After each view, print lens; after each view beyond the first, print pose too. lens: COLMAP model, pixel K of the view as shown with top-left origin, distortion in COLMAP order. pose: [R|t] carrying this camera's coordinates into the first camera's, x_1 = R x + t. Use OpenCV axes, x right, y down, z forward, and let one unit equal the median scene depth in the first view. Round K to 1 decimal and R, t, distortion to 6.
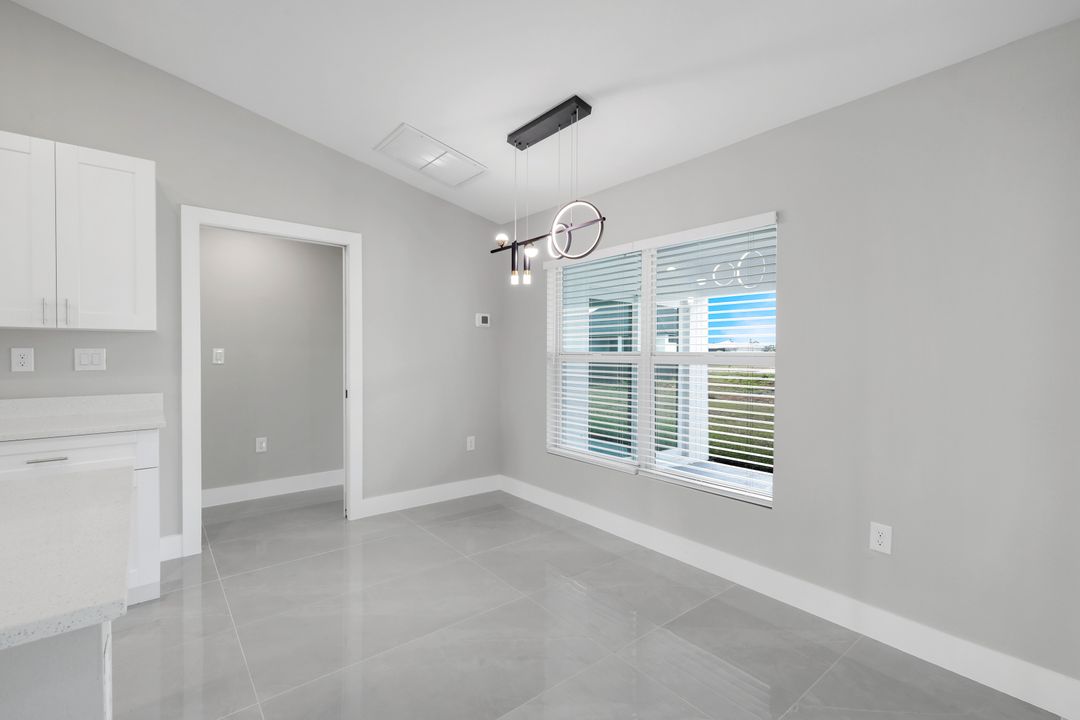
lens RADIAL K [[478.2, 0, 541.7], [0, 478.2, 357.5], [0, 0, 1]] dist [0.001120, 0.000214]
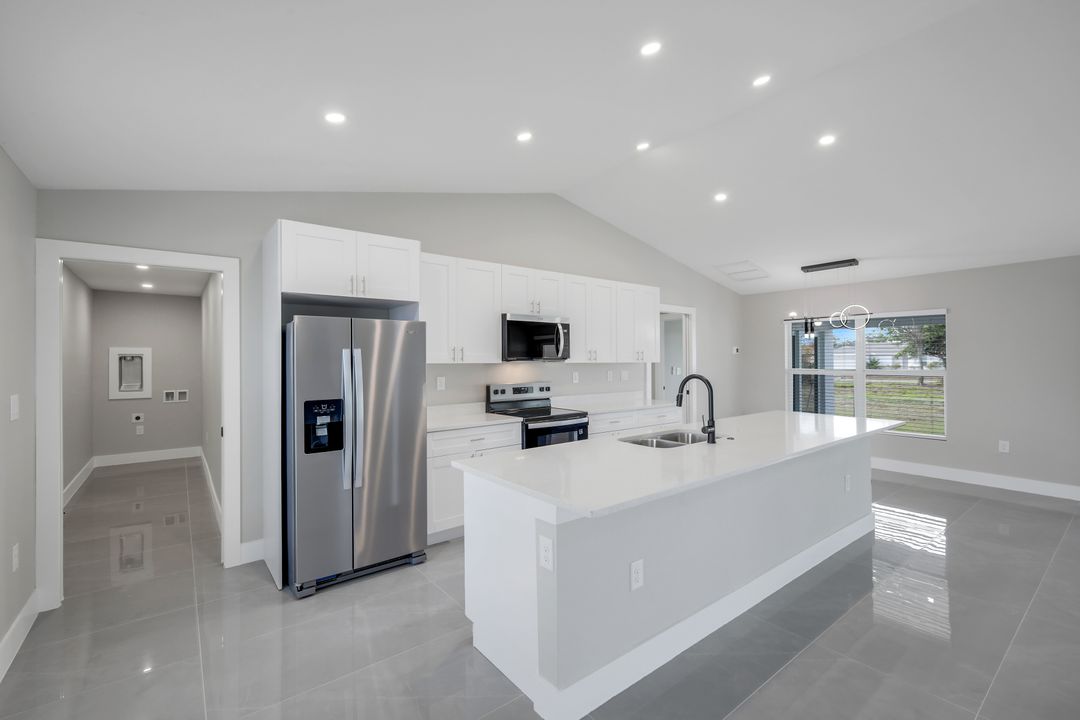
lens RADIAL K [[466.0, 0, 541.2], [0, 466.0, 357.4], [0, 0, 1]] dist [0.000727, 0.000089]
pose [[0.999434, -0.007763, -0.032743, -1.144427], [0.007133, 0.999788, -0.019289, -0.036689], [0.032886, 0.019045, 0.999278, -1.067963]]
